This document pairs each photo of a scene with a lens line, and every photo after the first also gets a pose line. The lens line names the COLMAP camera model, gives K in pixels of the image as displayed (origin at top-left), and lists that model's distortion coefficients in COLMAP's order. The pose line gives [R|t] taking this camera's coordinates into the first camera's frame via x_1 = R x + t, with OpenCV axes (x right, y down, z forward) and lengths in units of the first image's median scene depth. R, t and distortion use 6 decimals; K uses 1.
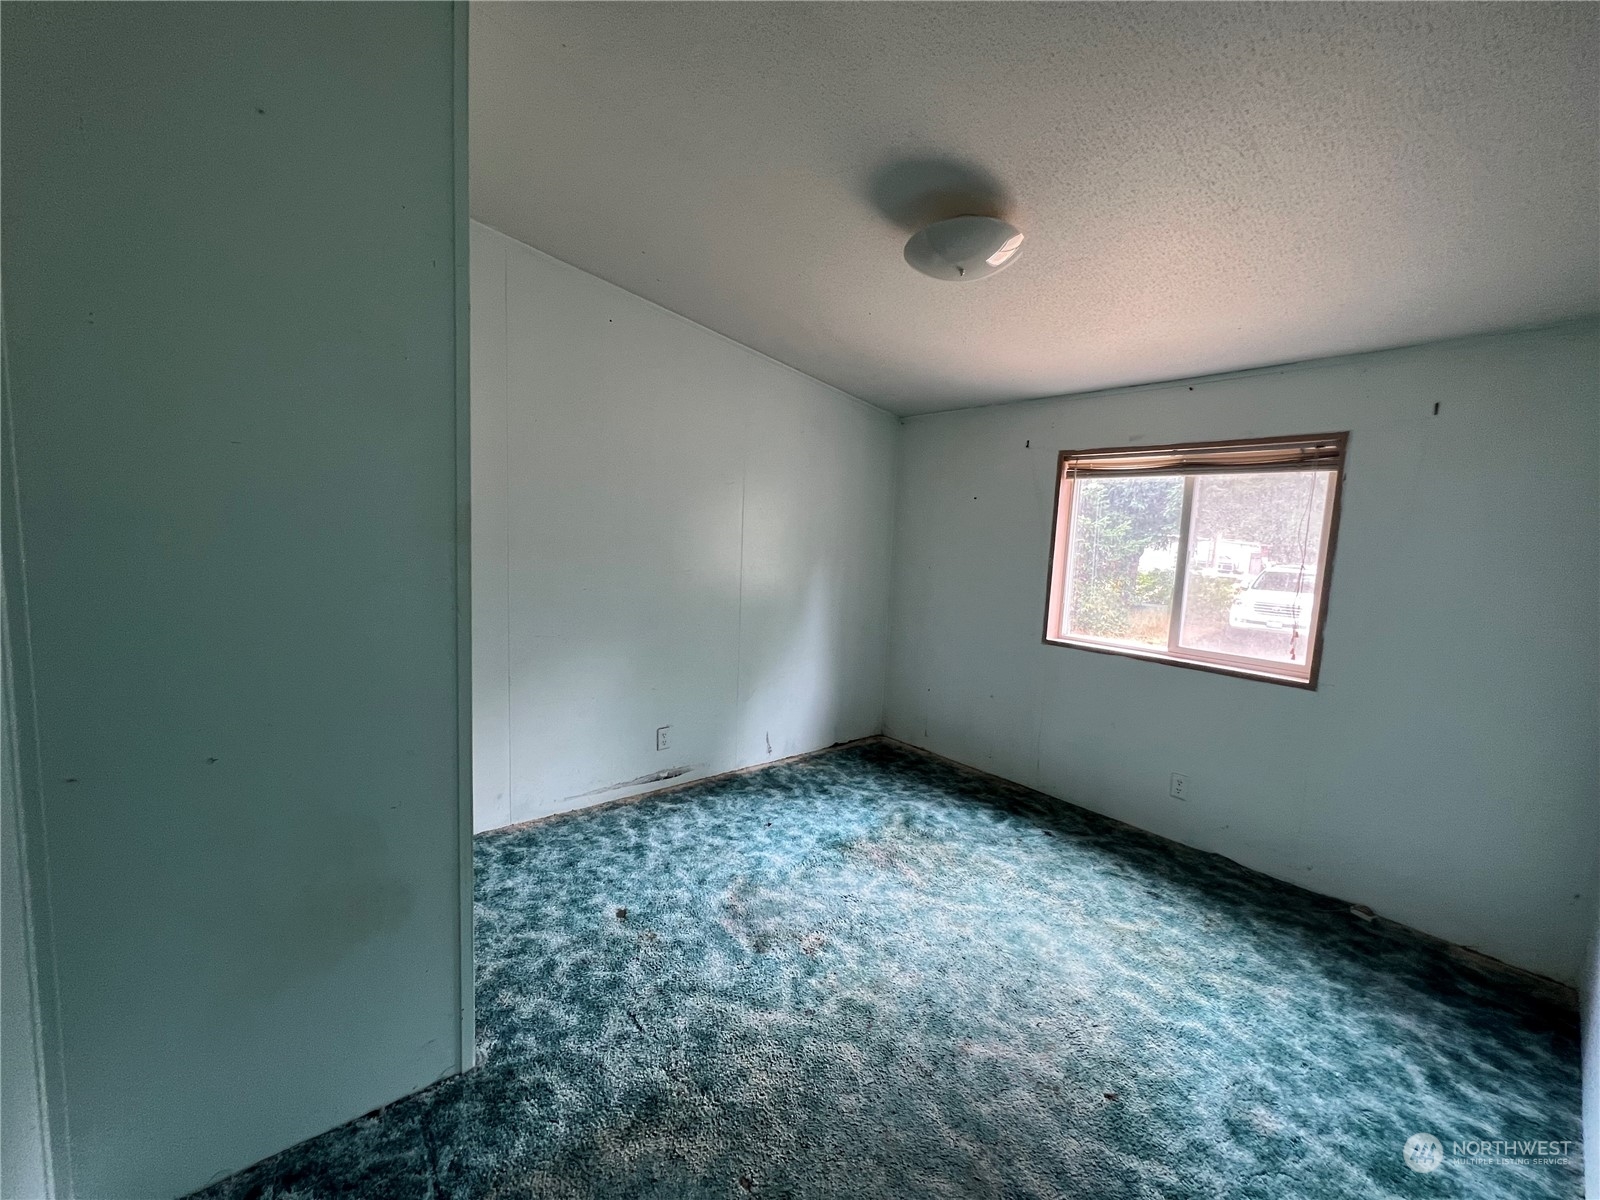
lens RADIAL K [[640.5, 0, 800.1], [0, 640.5, 596.2], [0, 0, 1]] dist [-0.000323, -0.000327]
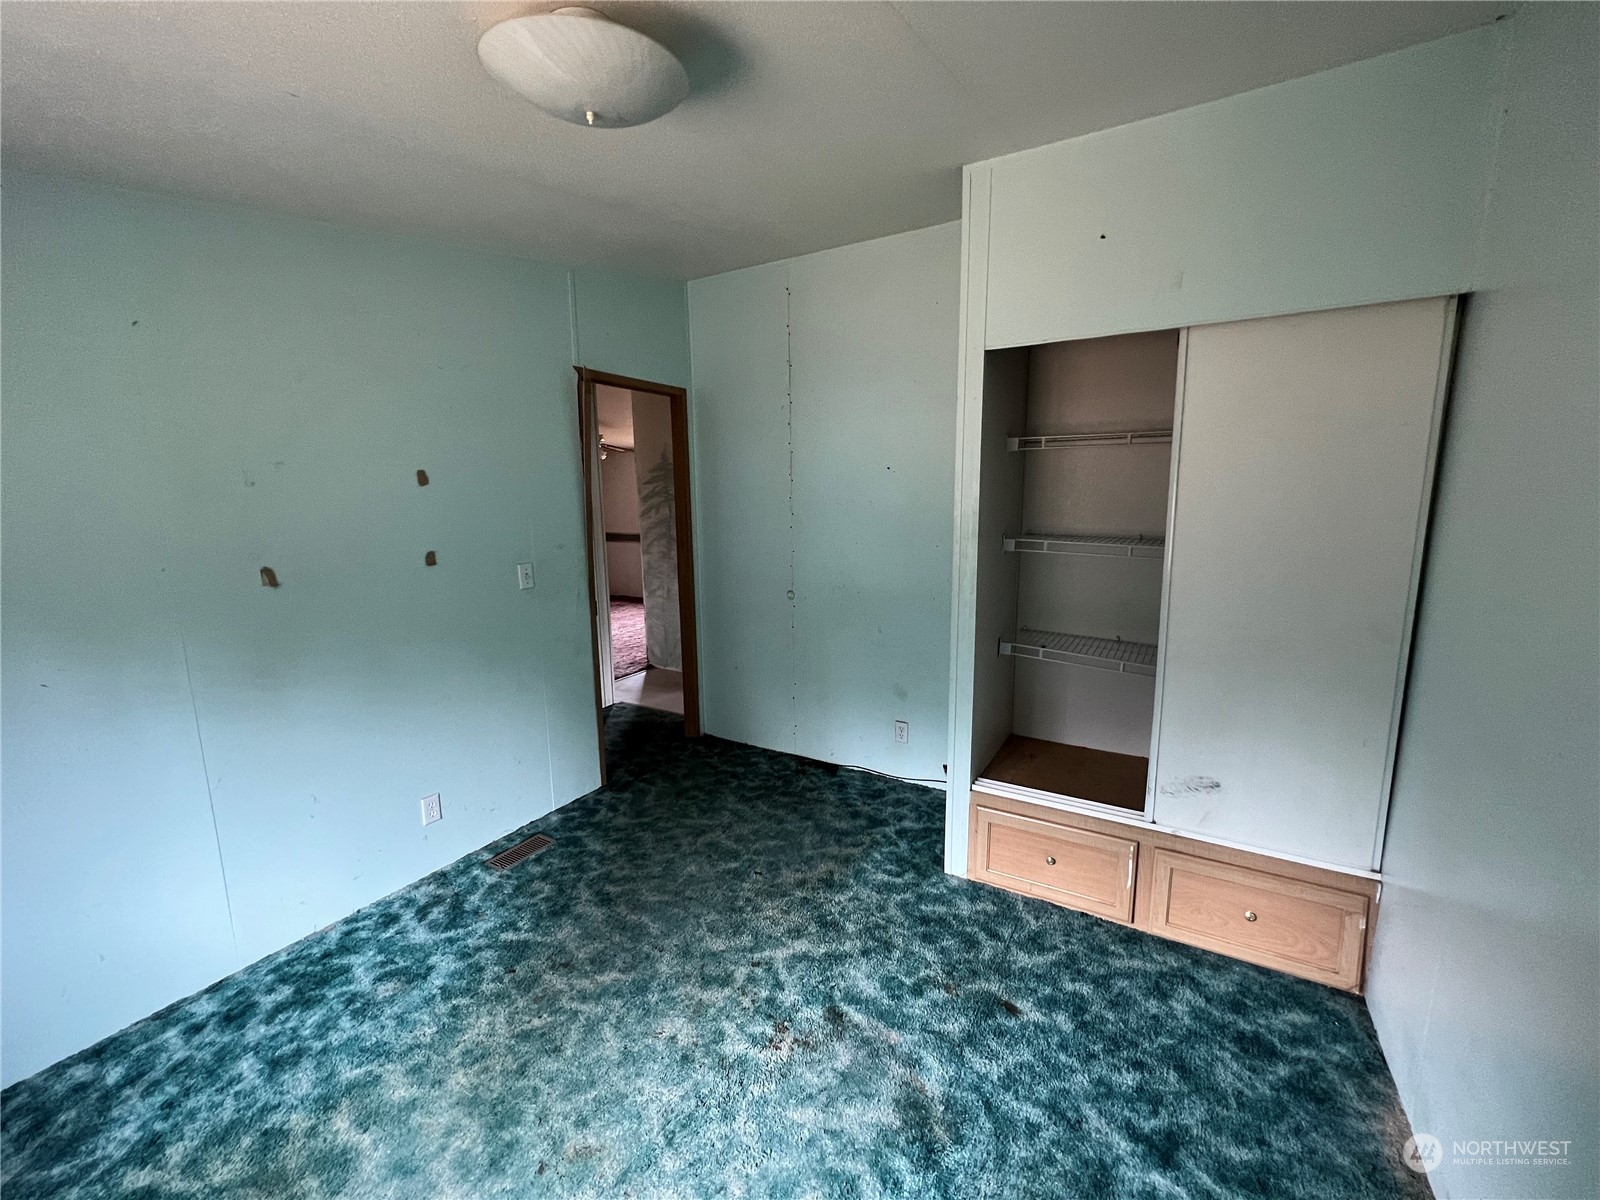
lens RADIAL K [[640.5, 0, 800.1], [0, 640.5, 596.2], [0, 0, 1]] dist [-0.000323, -0.000327]
pose [[-0.942720, 0.018204, -0.333088, 0.283416], [-0.065454, 0.969006, 0.238208, -0.233471], [0.327100, 0.246366, -0.912310, 1.749728]]
